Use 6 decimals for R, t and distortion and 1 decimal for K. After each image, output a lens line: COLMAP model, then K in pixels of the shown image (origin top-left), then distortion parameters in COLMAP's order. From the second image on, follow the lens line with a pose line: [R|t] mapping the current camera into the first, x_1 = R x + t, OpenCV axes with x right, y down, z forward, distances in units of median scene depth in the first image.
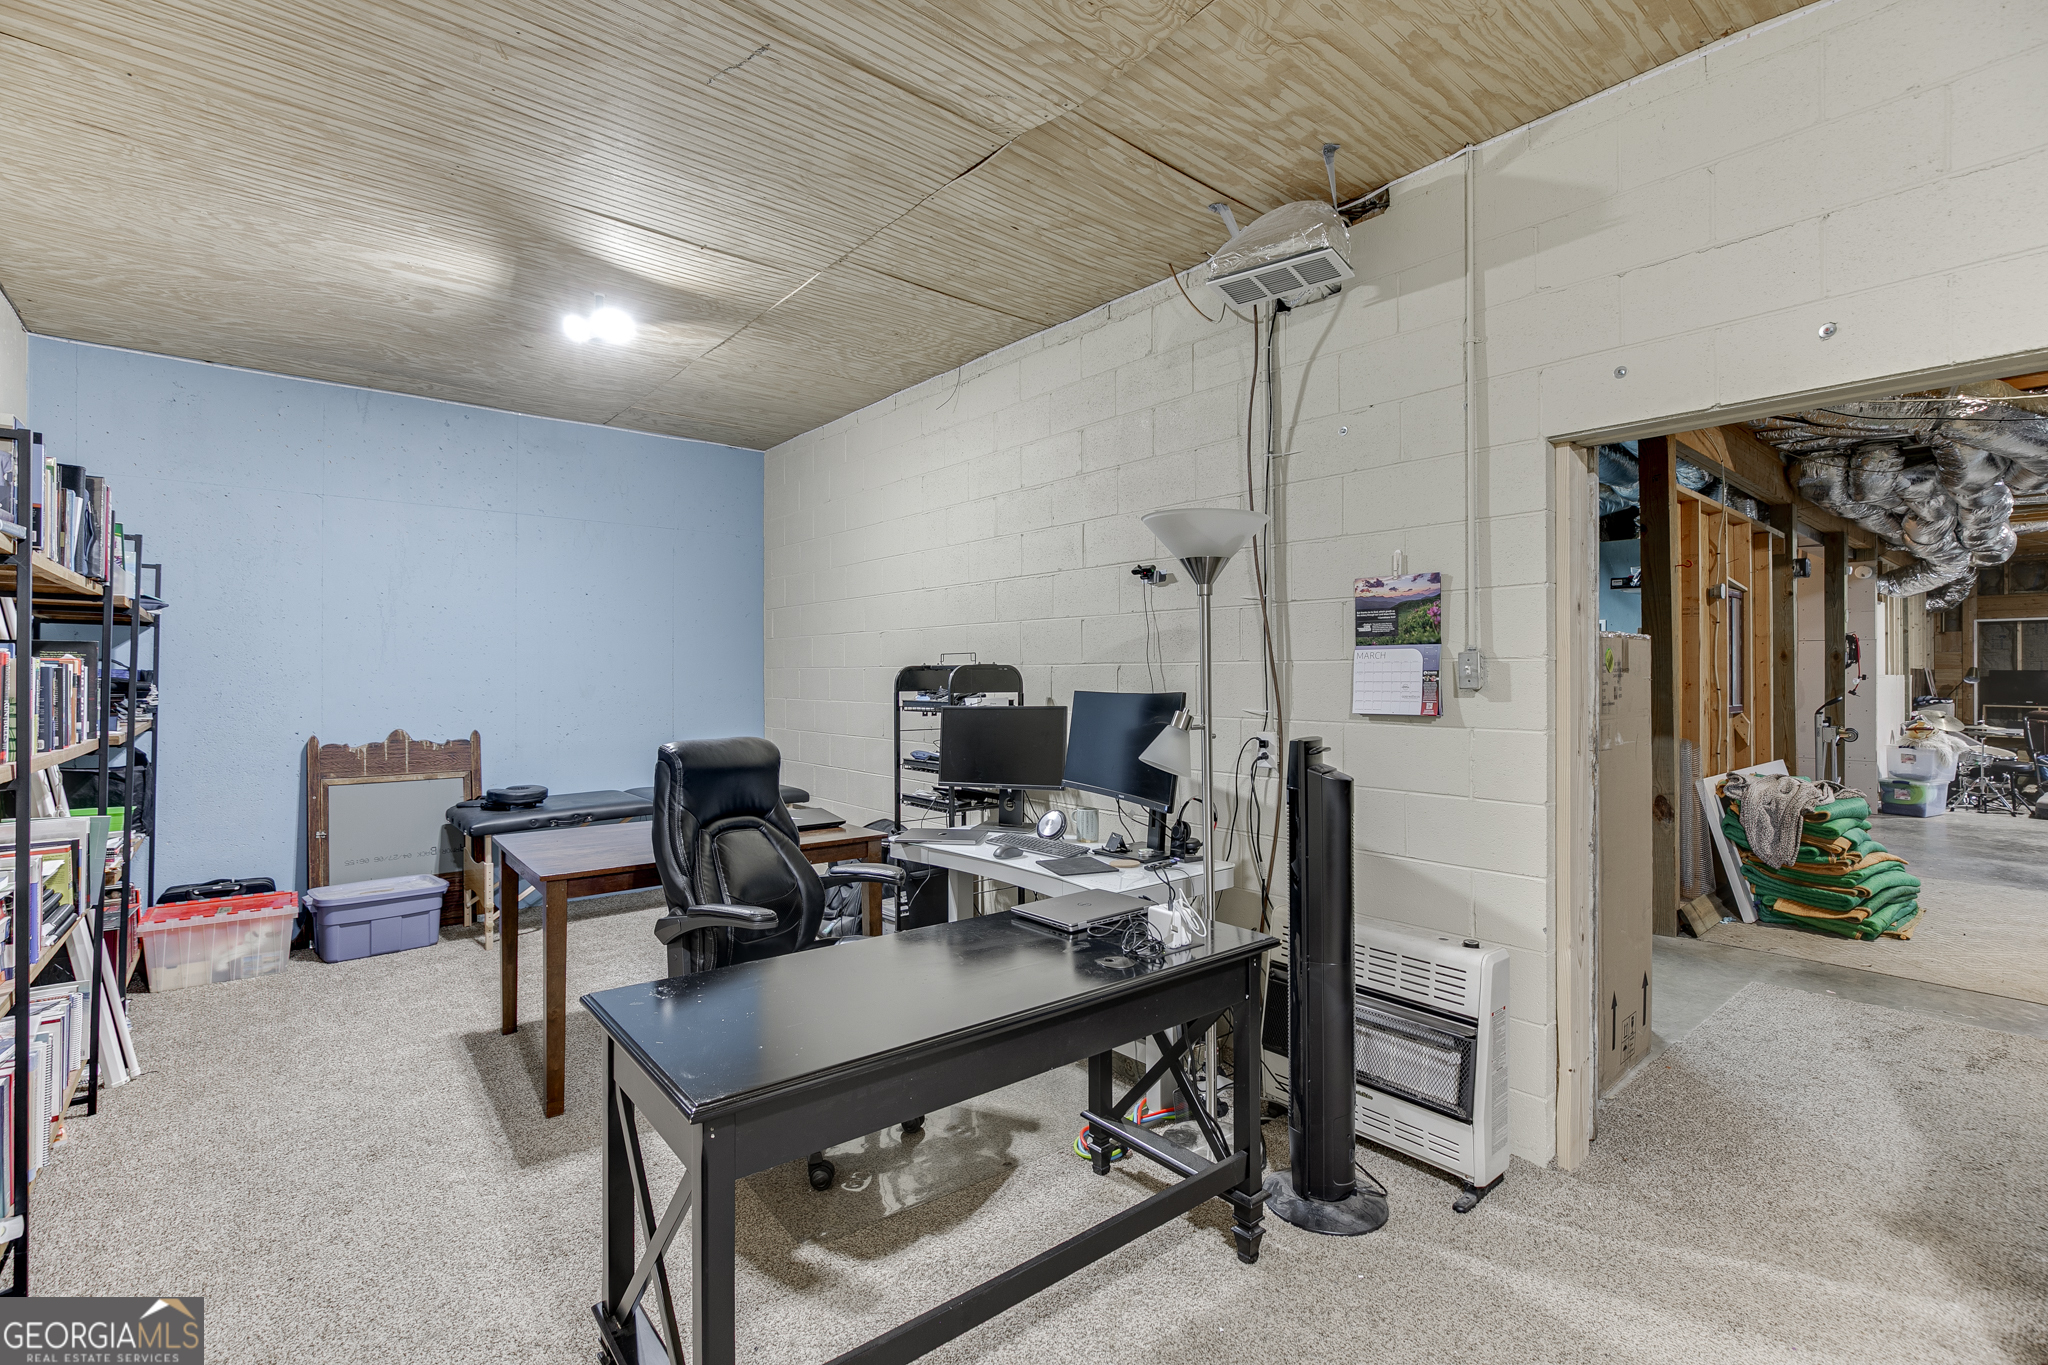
lens RADIAL K [[919.9, 0, 1026.9], [0, 919.9, 676.8], [0, 0, 1]] dist [-0.016969, 0.004420]
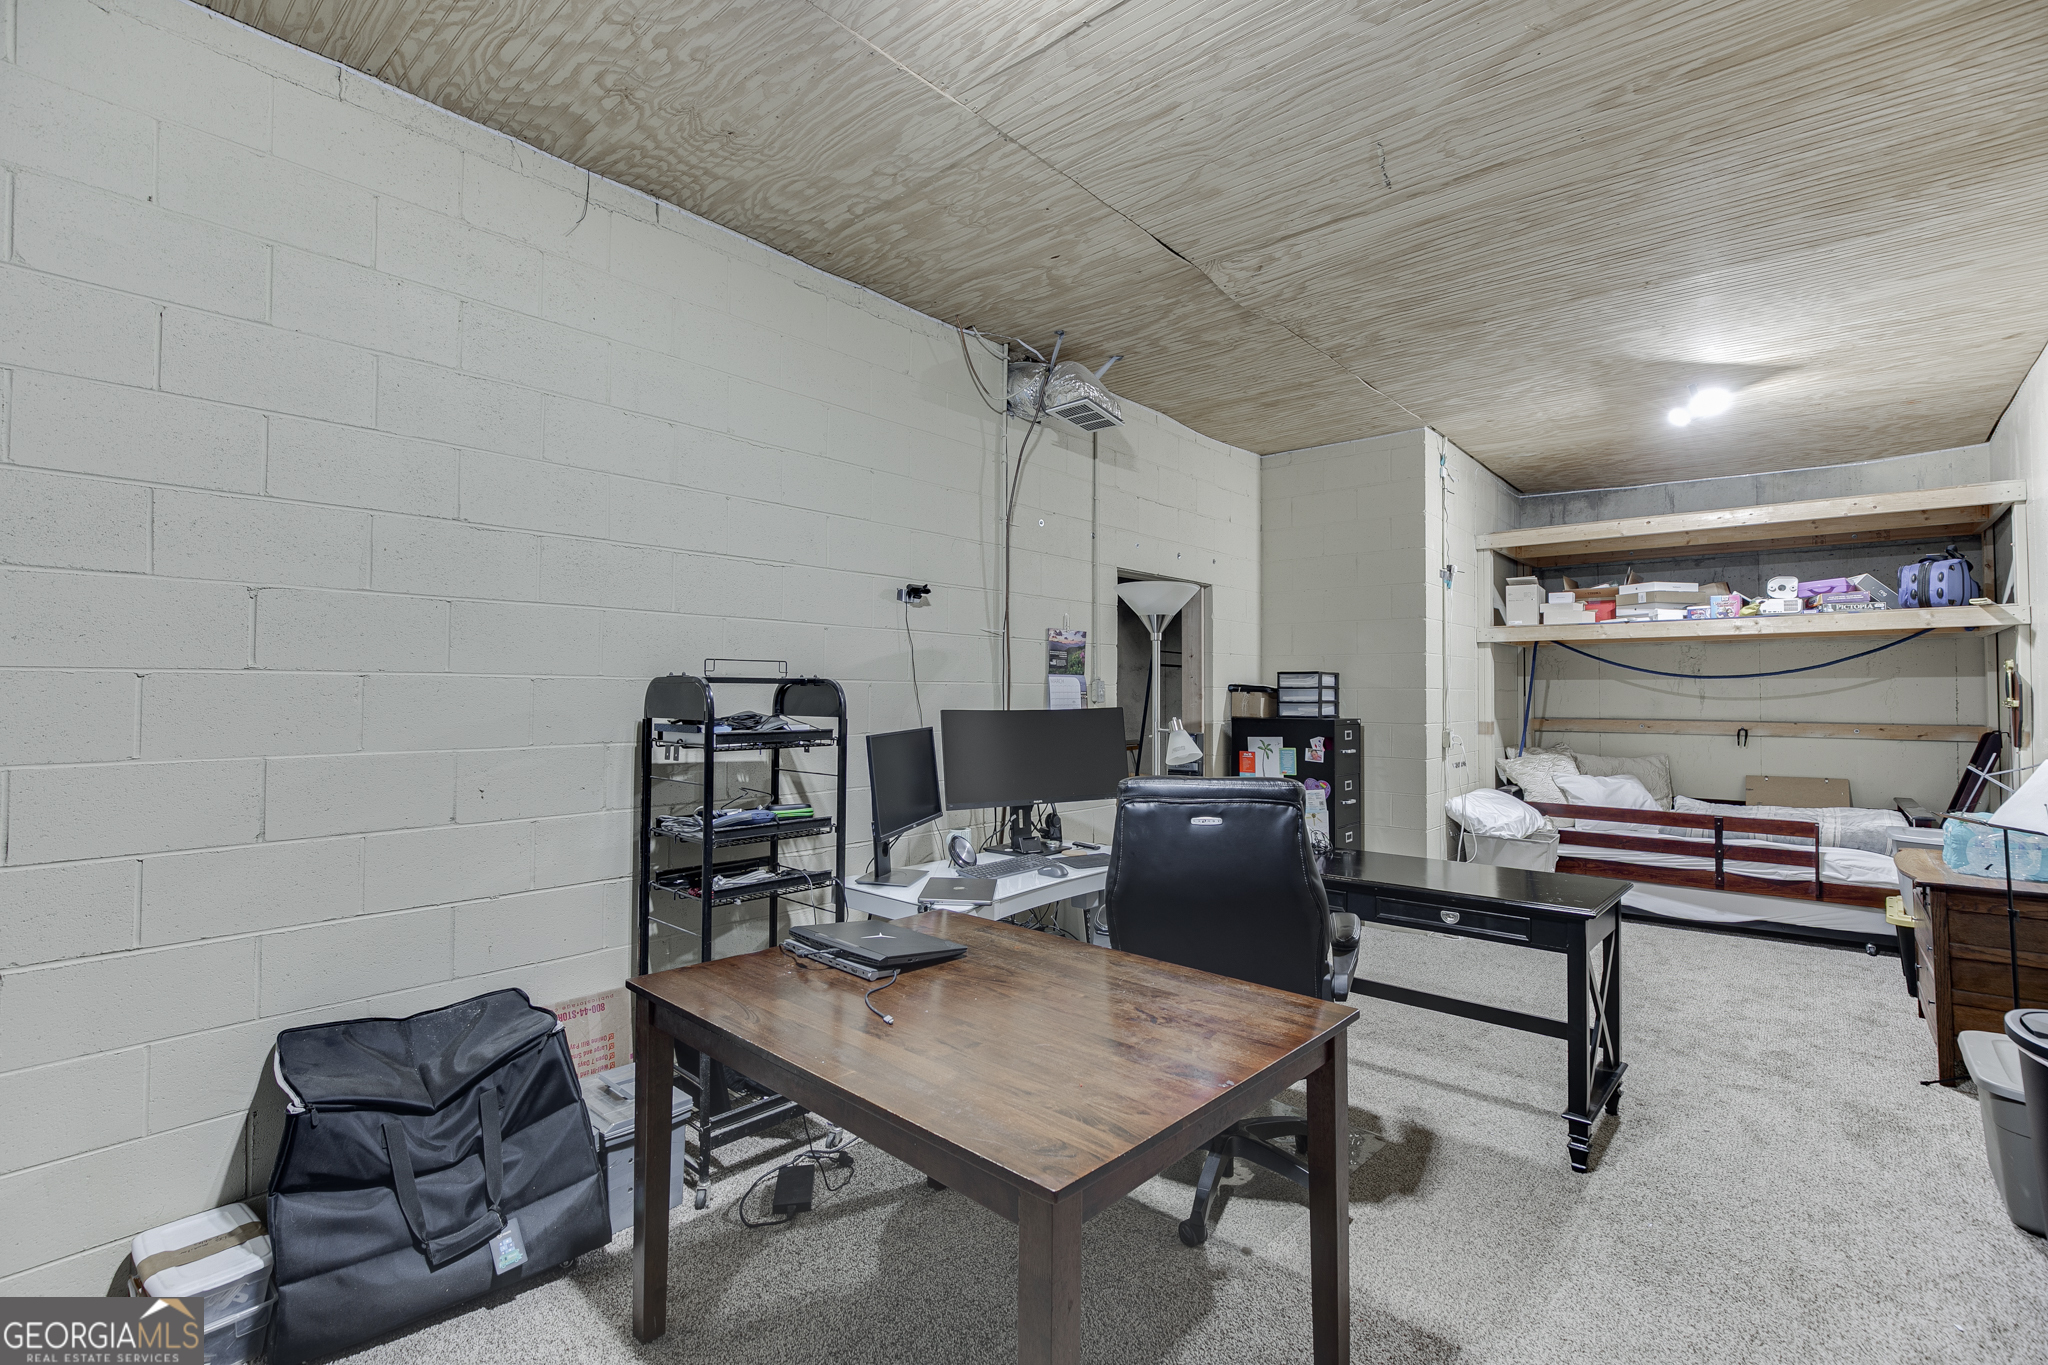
lens RADIAL K [[919.9, 0, 1030.1], [0, 919.9, 678.2], [0, 0, 1]] dist [-0.016969, 0.004420]
pose [[-0.154447, 0.019024, 0.987818, -0.842678], [0.001638, 0.999818, -0.018999, 0.000042], [-0.988000, -0.001316, -0.154450, 0.988959]]
